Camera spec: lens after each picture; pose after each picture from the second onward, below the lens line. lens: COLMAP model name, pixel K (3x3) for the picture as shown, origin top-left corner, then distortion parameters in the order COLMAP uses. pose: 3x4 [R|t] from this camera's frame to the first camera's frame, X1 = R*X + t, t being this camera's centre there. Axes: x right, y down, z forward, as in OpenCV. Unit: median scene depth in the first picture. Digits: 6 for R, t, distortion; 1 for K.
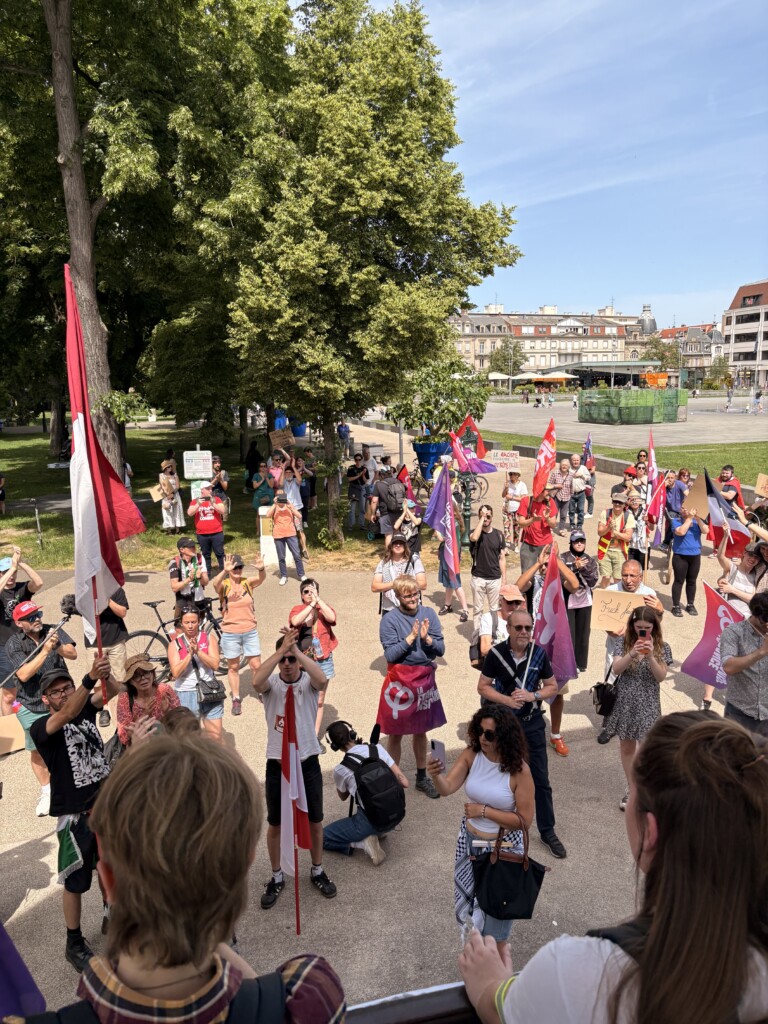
lens RADIAL K [[757.4, 0, 386.6], [0, 757.4, 500.0], [0, 0, 1]] dist [0.012117, 0.006982]
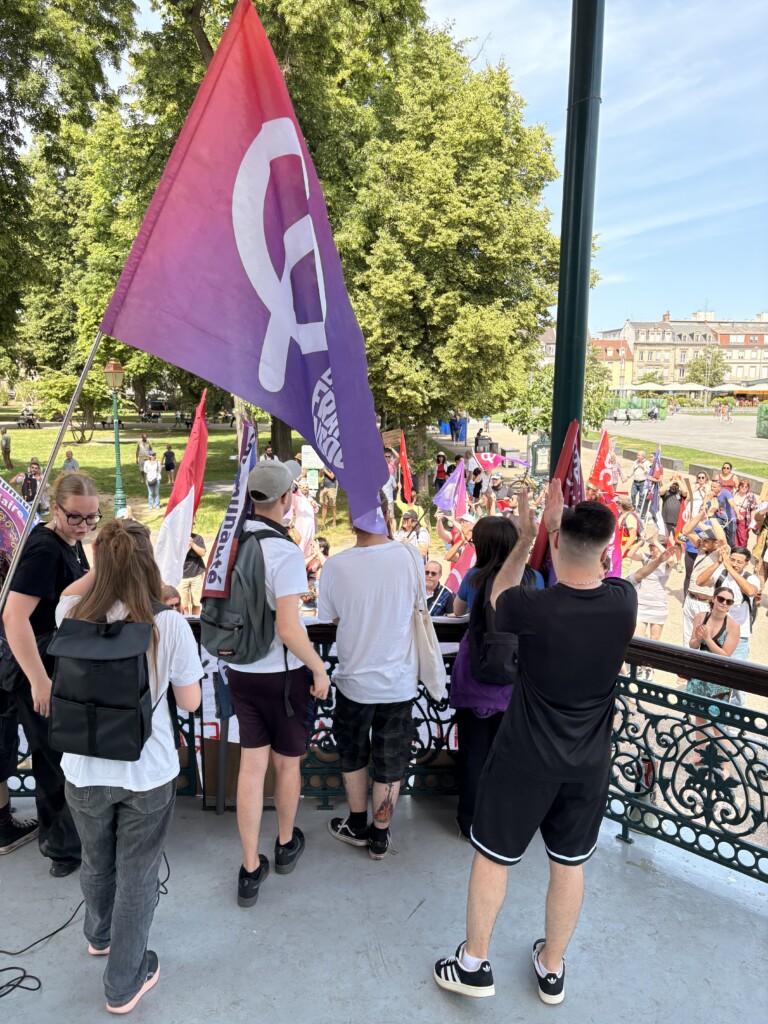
lens RADIAL K [[781.5, 0, 409.6], [0, 781.5, 510.8], [0, 0, 1]] dist [-0.007359, 0.001885]
pose [[0.968802, 0.057855, -0.240987, 0.225781], [-0.057648, 0.998306, 0.007914, 0.023102], [0.241037, 0.006225, 0.970496, -0.182845]]
